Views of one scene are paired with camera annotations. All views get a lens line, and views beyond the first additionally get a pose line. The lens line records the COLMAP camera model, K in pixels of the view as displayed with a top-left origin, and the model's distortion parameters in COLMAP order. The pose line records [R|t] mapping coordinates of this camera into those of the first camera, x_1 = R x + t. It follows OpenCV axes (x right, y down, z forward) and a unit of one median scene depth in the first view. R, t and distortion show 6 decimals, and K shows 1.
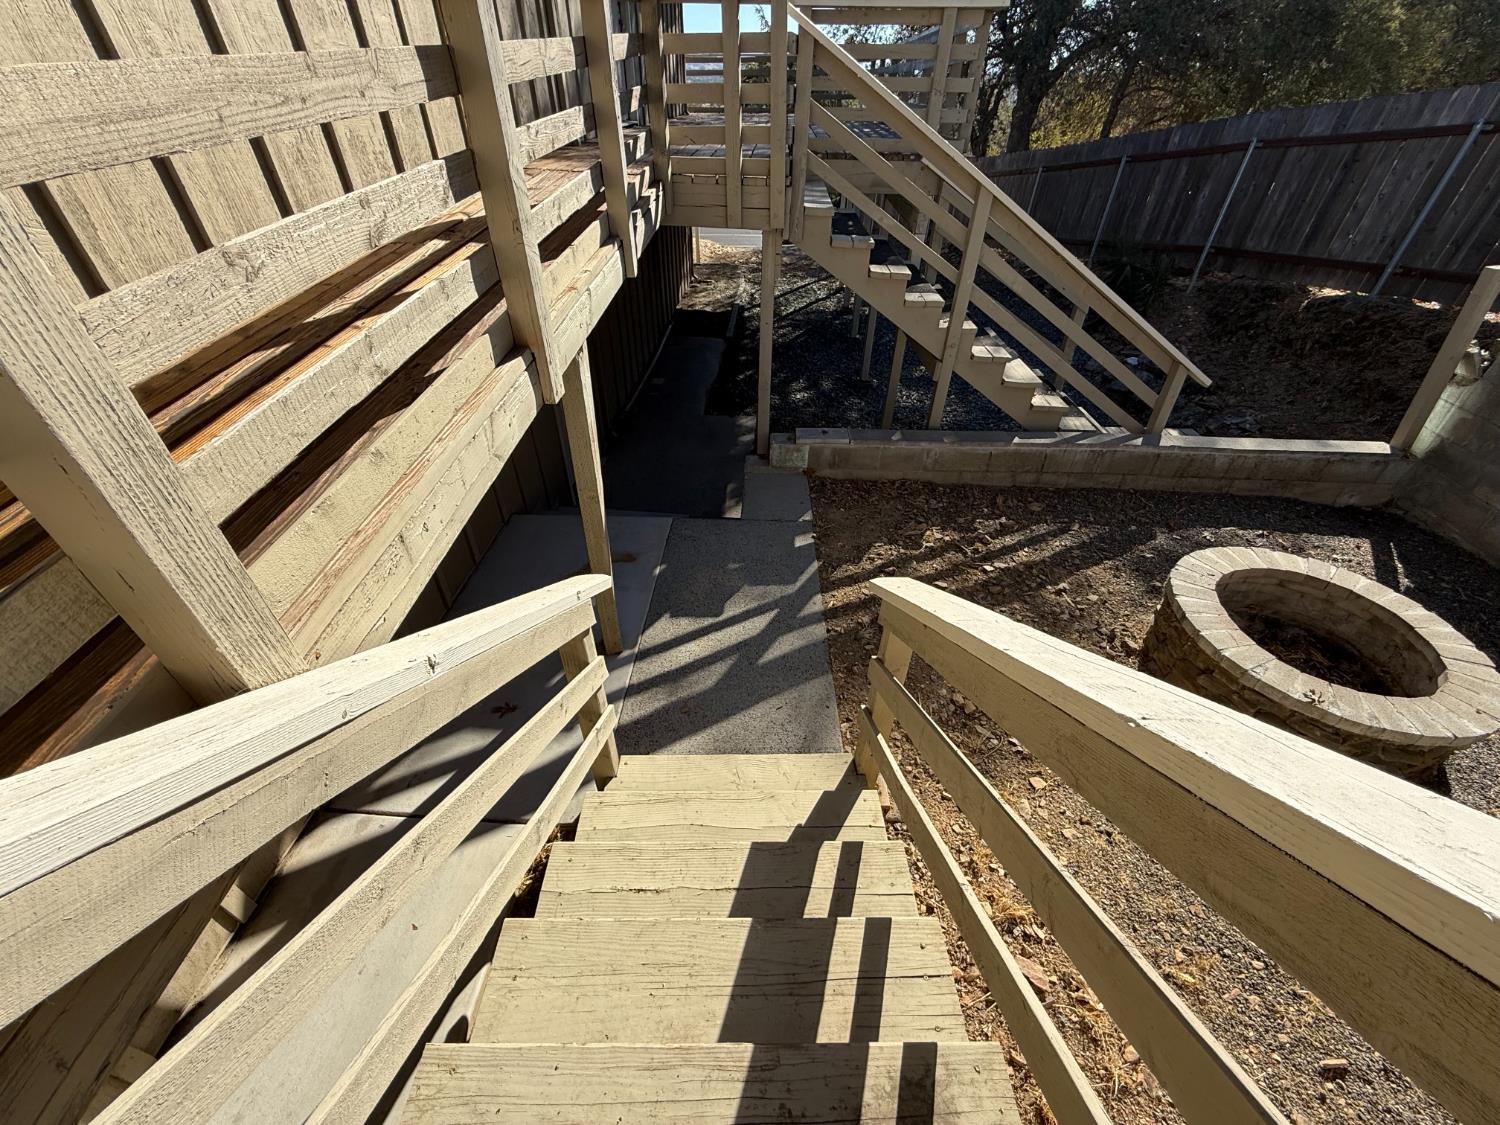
lens RADIAL K [[598.4, 0, 744.6], [0, 598.4, 561.2], [0, 0, 1]] dist [0.001031, 0.000306]
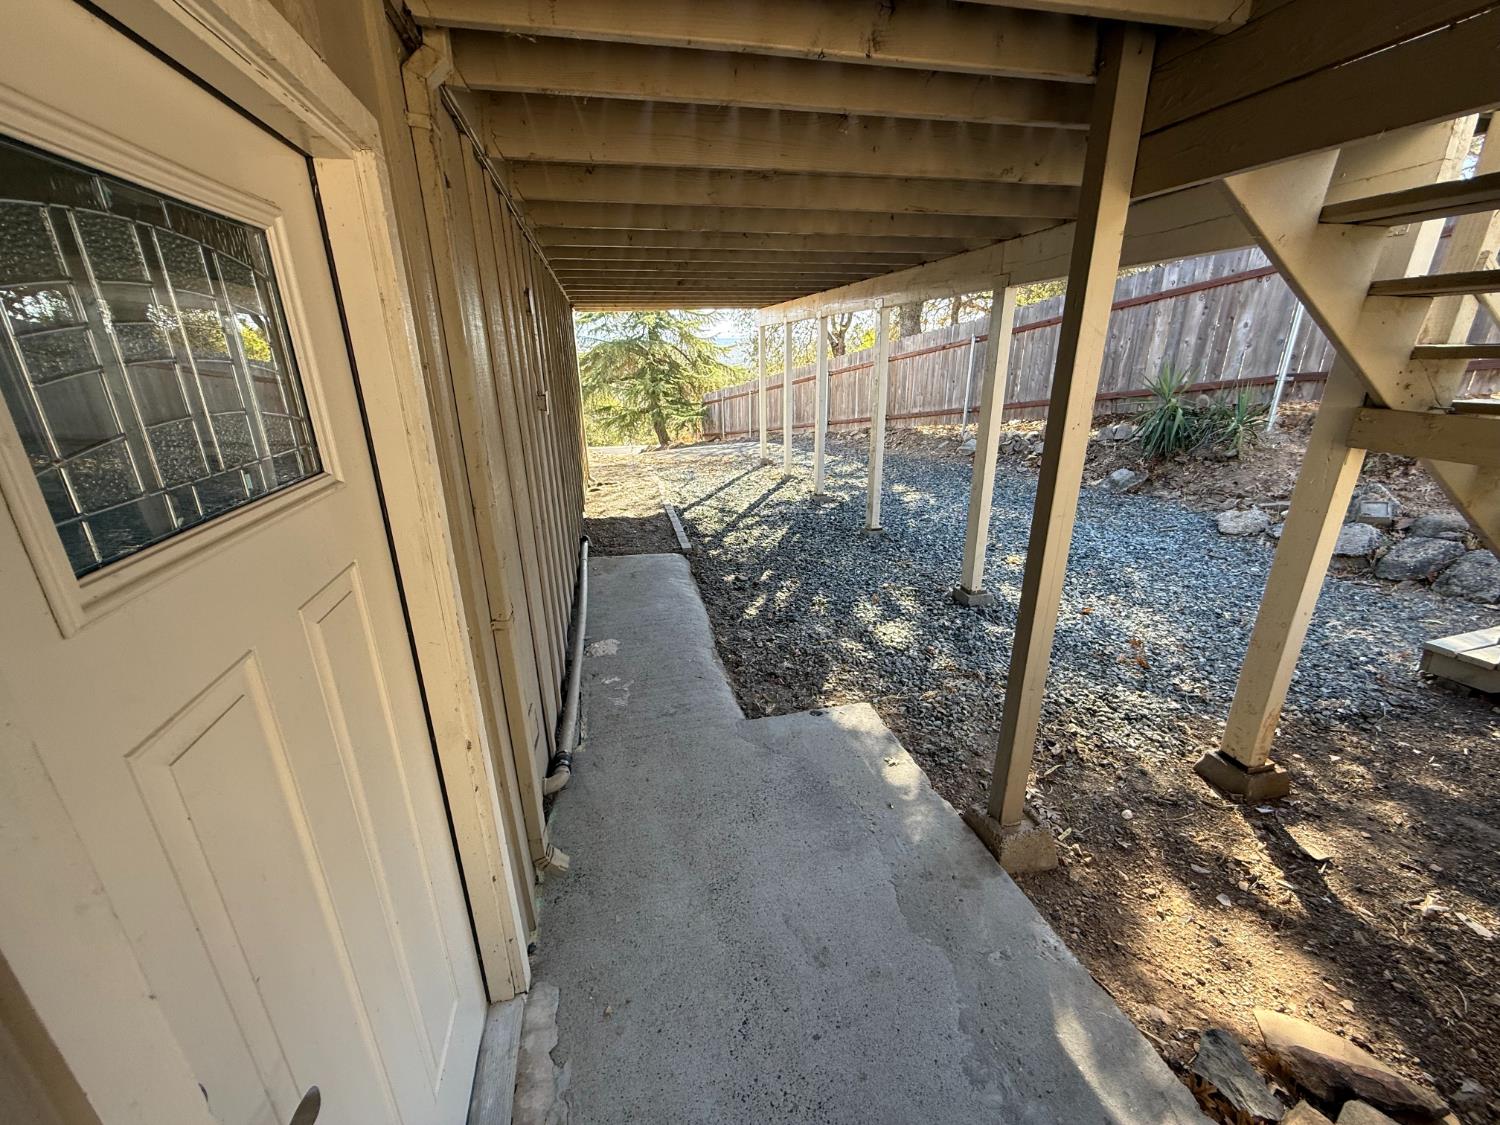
lens RADIAL K [[598.4, 0, 744.6], [0, 598.4, 561.2], [0, 0, 1]] dist [0.001031, 0.000306]
pose [[0.959259, -0.115477, 0.257852, -0.266275], [0.194161, 0.932438, -0.304730, -0.352410], [-0.205242, 0.342380, 0.916871, 0.923165]]
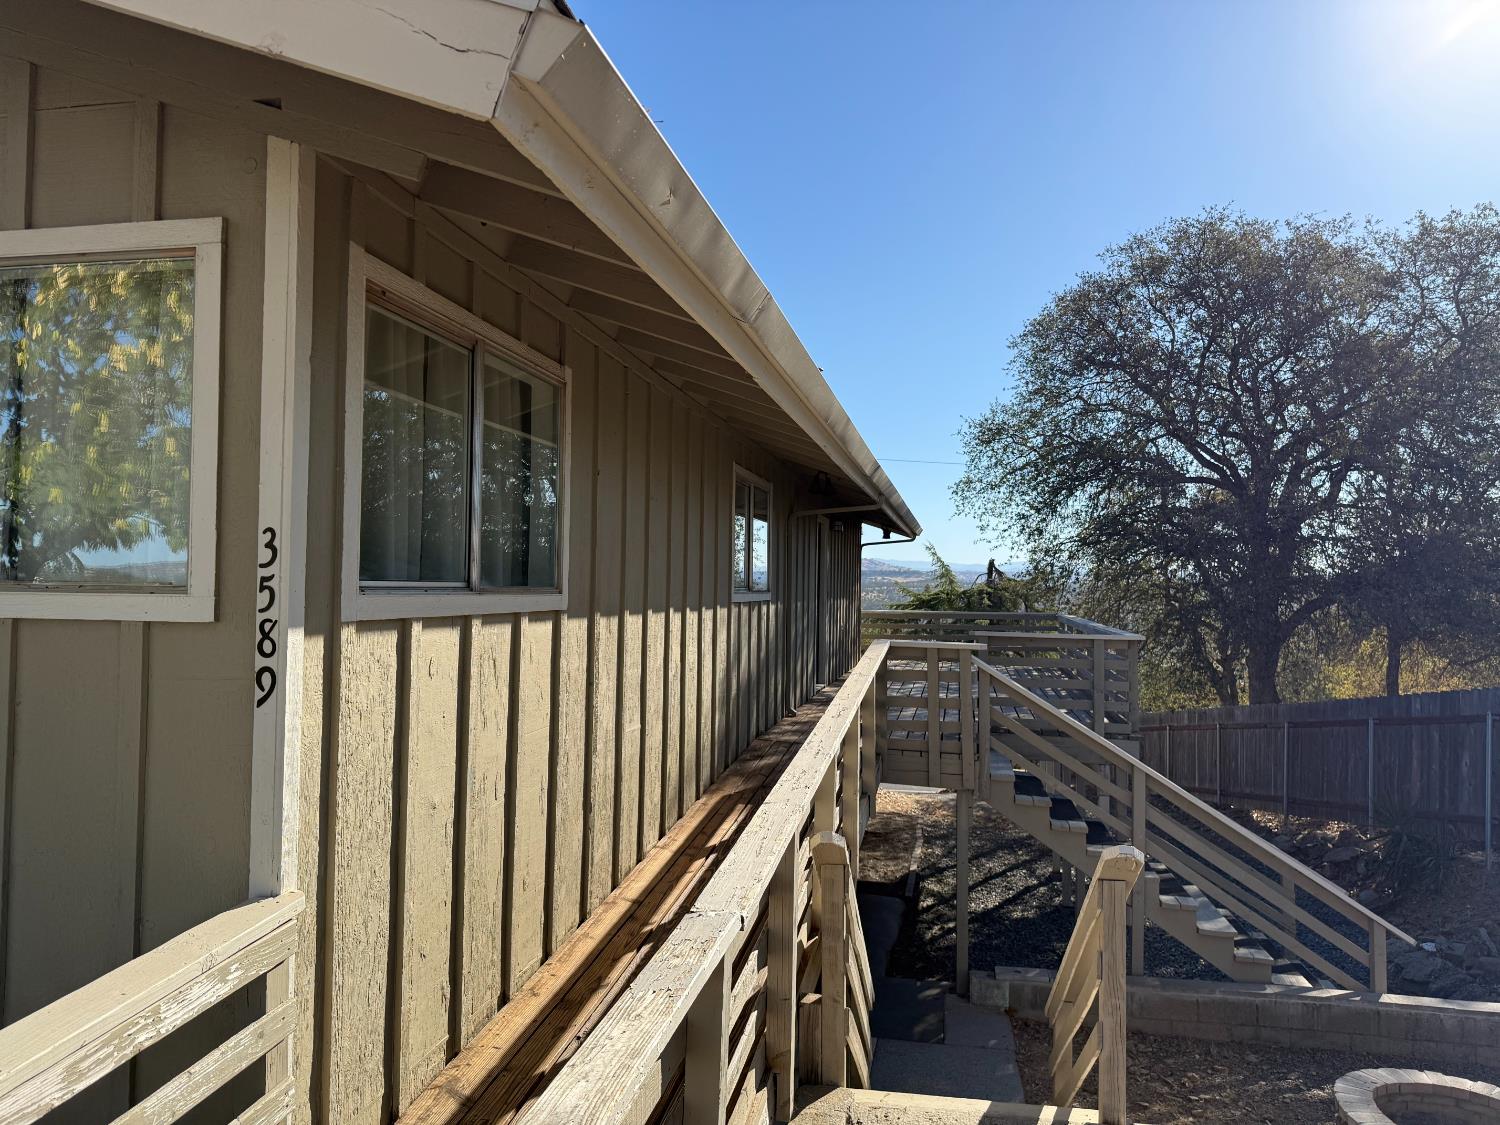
lens RADIAL K [[1064.2, 0, 743.9], [0, 1064.2, 567.9], [0, 0, 1]] dist [0.005998, -0.035605]
pose [[0.989108, 0.006105, -0.147063, -0.074504], [-0.098049, 0.772508, -0.627390, 0.429631], [0.109777, 0.634976, 0.764693, -0.855545]]
